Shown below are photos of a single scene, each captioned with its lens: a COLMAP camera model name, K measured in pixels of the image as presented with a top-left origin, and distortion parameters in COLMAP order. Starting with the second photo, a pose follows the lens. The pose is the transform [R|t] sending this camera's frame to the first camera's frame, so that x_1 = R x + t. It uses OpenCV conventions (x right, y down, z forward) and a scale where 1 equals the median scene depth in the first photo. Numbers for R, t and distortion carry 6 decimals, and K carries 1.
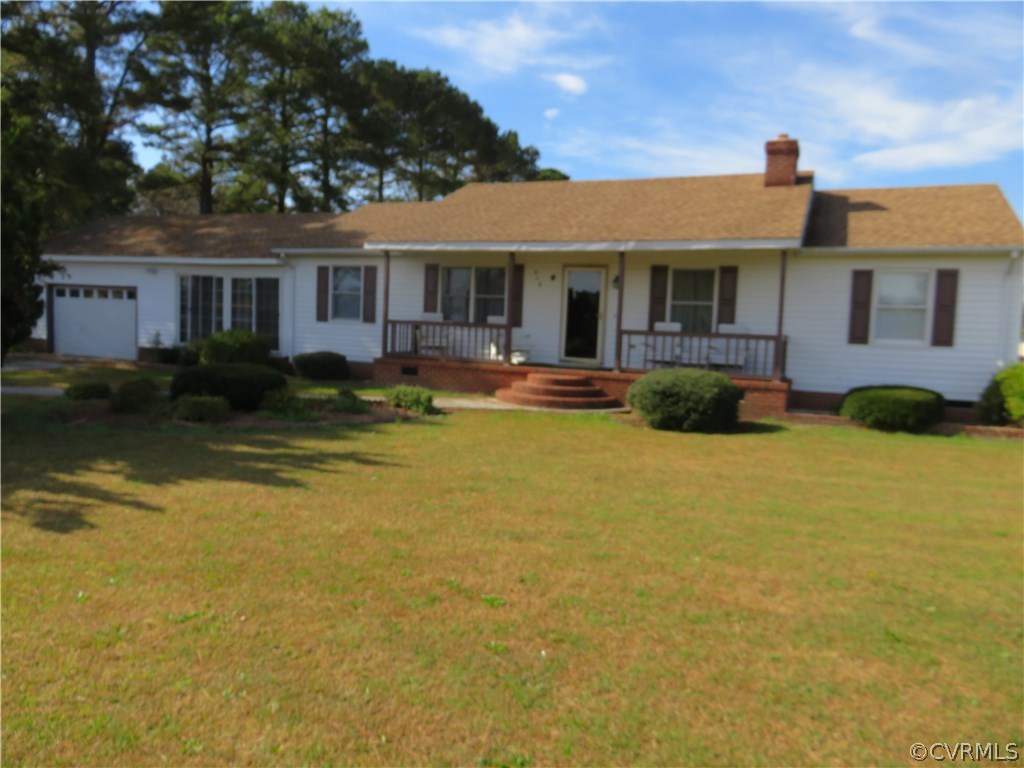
lens RADIAL K [[769.6, 0, 512.0], [0, 769.6, 384.0], [0, 0, 1]] dist [-0.005117, -0.008952]
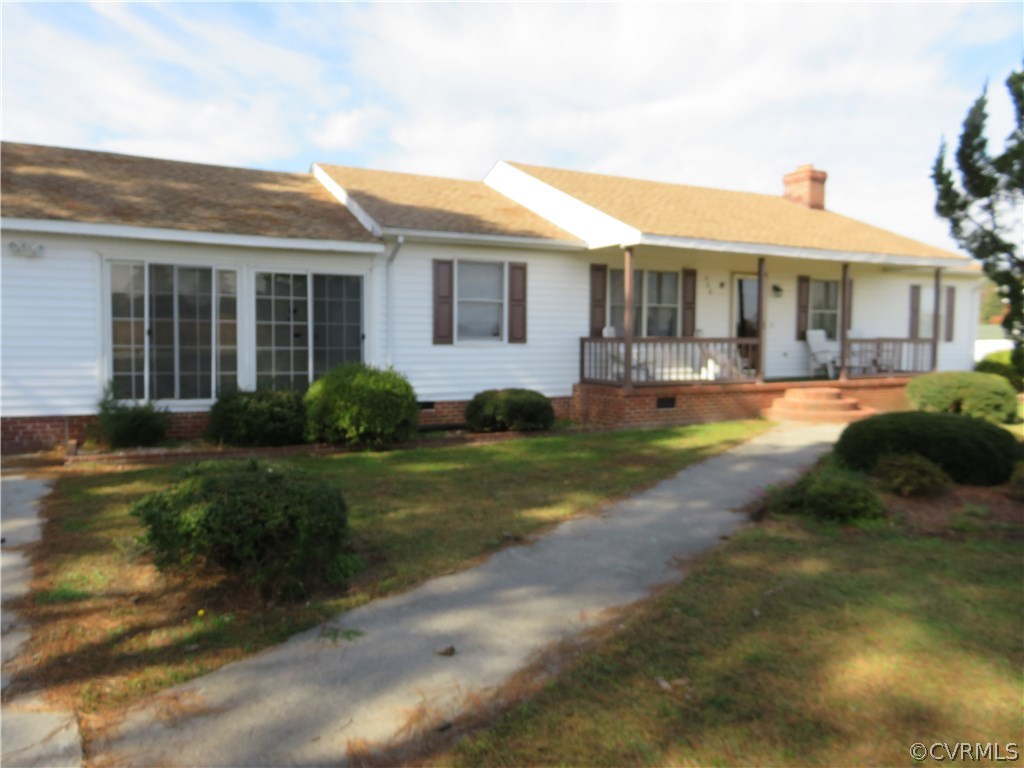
lens RADIAL K [[792.0, 0, 512.0], [0, 792.0, 384.0], [0, 0, 1]] dist [0.001311, 0.004641]
pose [[0.604468, -0.085474, 0.792030, -0.854780], [0.084589, 0.995493, 0.042874, -0.082077], [-0.792125, 0.041082, 0.608974, 0.624093]]
